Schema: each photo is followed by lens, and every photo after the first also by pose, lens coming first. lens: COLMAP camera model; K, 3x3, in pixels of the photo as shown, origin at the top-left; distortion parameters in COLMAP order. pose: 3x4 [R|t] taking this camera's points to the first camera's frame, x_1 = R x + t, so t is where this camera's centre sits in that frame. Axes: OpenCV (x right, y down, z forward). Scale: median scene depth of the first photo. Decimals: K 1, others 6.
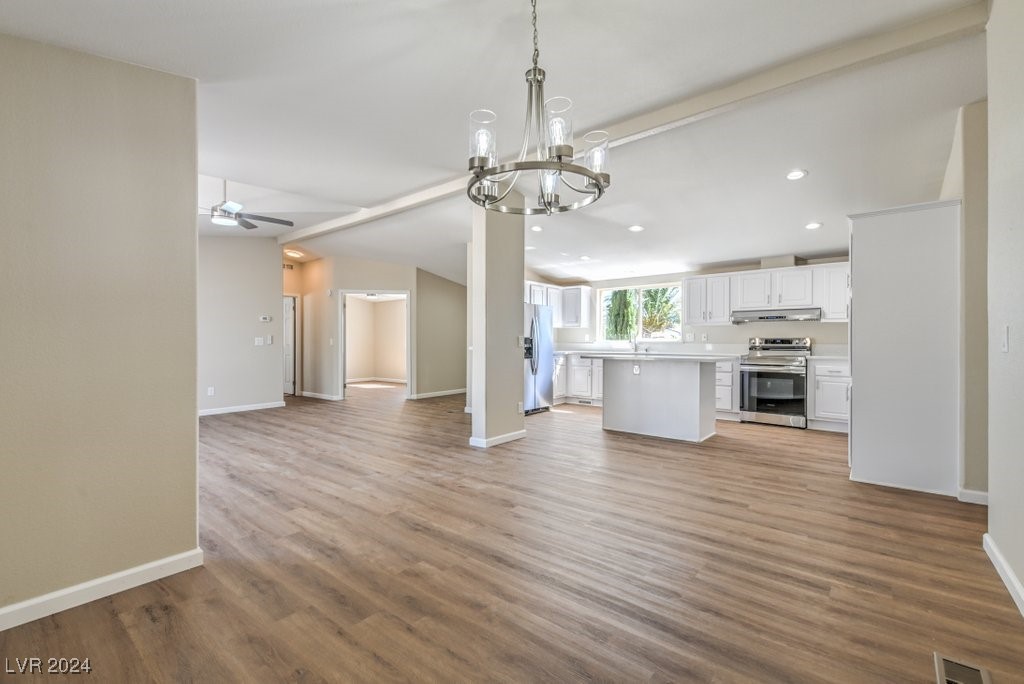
lens RADIAL K [[441.3, 0, 512.0], [0, 441.3, 342.0], [0, 0, 1]] dist [0.012402, -0.005600]
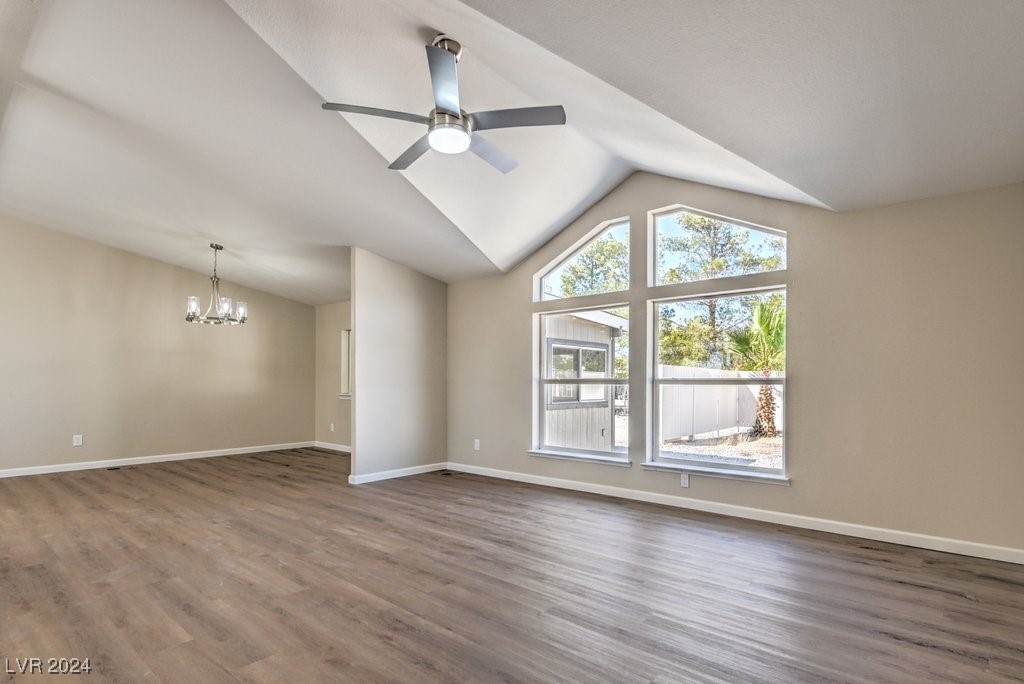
lens RADIAL K [[509.4, 0, 546.5], [0, 509.4, 378.5], [0, 0, 1]] dist [0.012513, -0.012310]
pose [[-0.999954, -0.001365, -0.009504, -0.527799], [-0.001342, 0.999996, -0.002425, 0.006241], [0.009507, -0.002412, -0.999952, 1.121823]]
